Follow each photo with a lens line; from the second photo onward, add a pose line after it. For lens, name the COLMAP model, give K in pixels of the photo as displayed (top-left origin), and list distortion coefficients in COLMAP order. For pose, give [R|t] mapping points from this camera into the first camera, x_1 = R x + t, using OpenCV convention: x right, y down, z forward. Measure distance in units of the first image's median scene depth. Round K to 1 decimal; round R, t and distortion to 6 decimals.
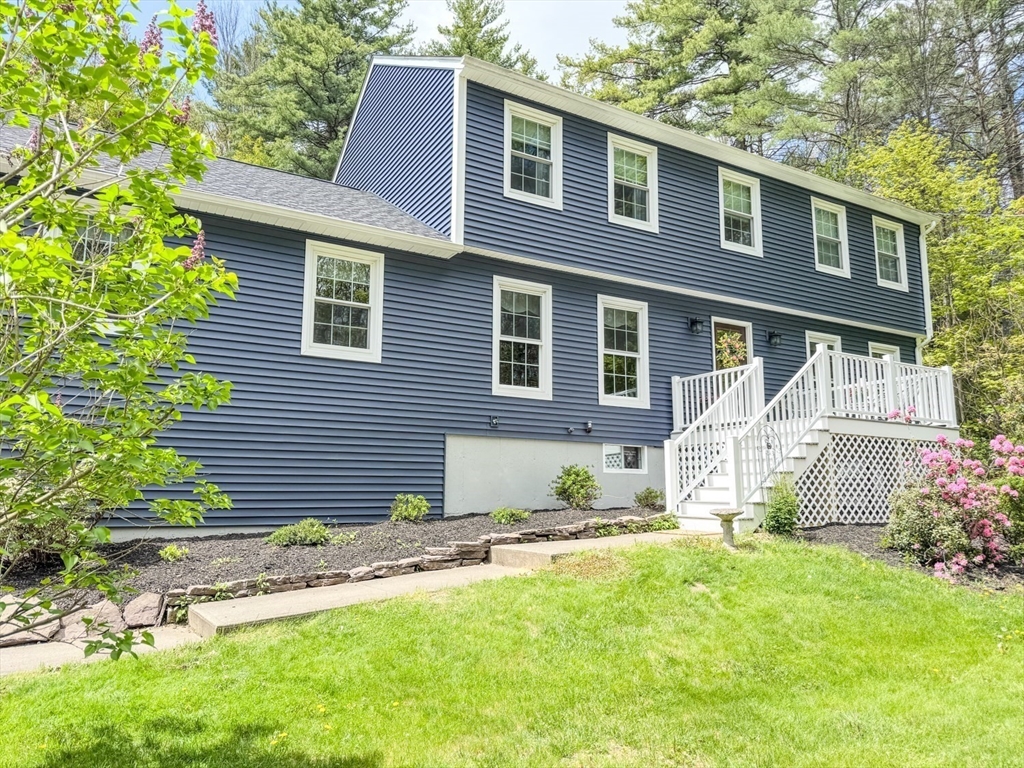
lens RADIAL K [[719.0, 0, 510.9], [0, 719.0, 385.6], [0, 0, 1]] dist [0.006230, -0.000323]
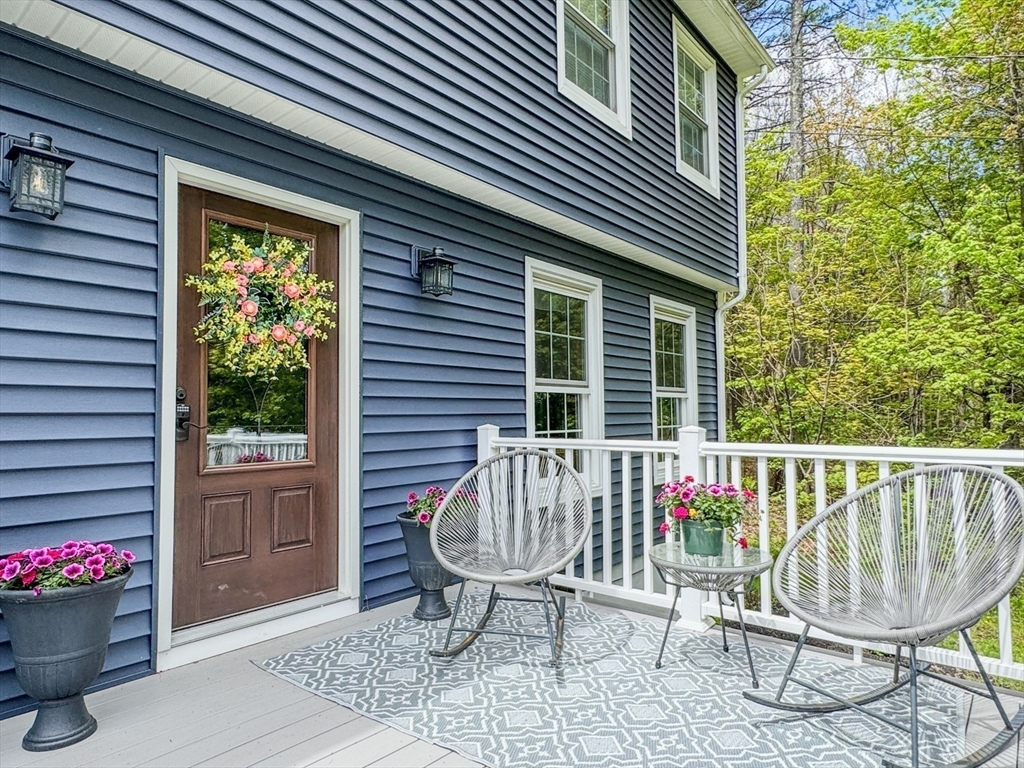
lens RADIAL K [[632.6, 0, 510.9], [0, 632.6, 385.4], [0, 0, 1]] dist [0.001522, 0.000330]
pose [[0.928330, 0.002797, 0.371746, 0.295564], [-0.042796, 0.994128, 0.099391, -0.045199], [-0.369285, -0.108177, 0.922999, 0.729348]]
